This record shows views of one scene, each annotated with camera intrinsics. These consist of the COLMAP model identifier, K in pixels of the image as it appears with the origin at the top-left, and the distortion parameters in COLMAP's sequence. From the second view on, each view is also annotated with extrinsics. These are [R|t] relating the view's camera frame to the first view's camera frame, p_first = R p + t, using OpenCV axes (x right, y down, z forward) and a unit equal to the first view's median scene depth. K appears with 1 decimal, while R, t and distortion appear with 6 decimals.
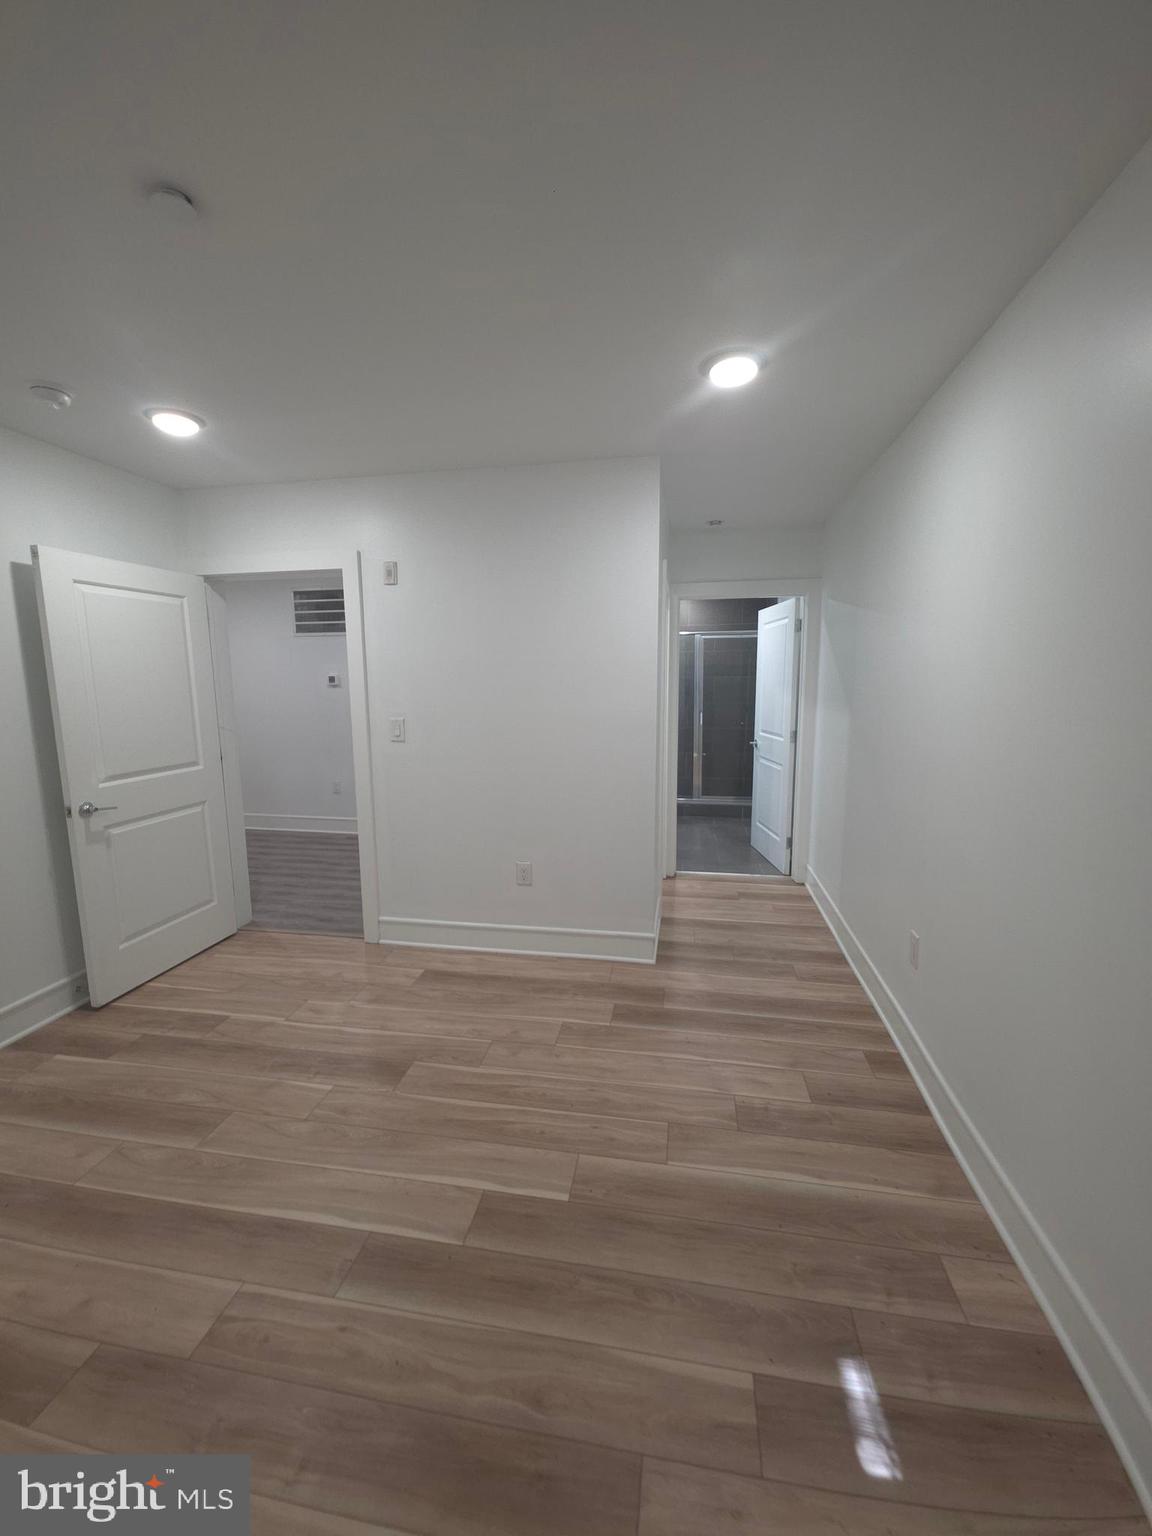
lens RADIAL K [[615.4, 0, 581.2], [0, 615.4, 769.1], [0, 0, 1]] dist [0.000719, -0.003120]
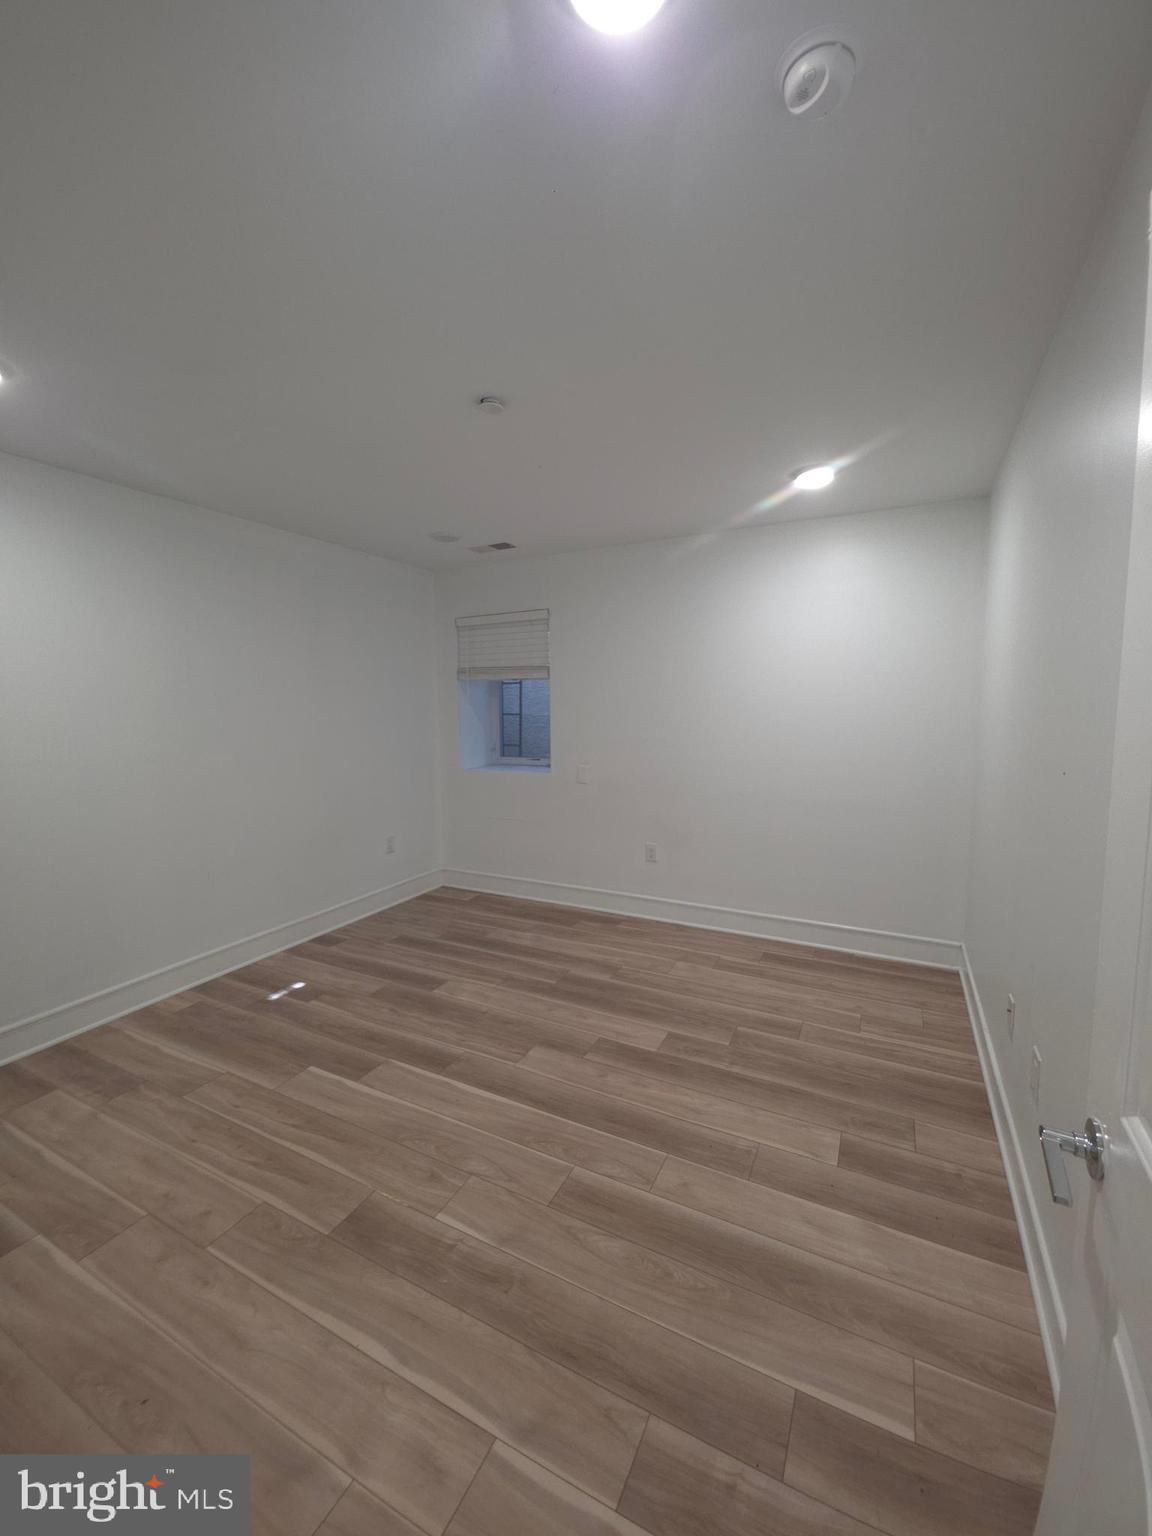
lens RADIAL K [[615.4, 0, 577.2], [0, 615.4, 768.9], [0, 0, 1]] dist [0.000719, -0.003120]
pose [[-0.954516, -0.016029, 0.297727, -0.907667], [0.056569, 0.970681, 0.233620, -0.240047], [-0.292743, 0.239836, -0.925624, 1.745543]]
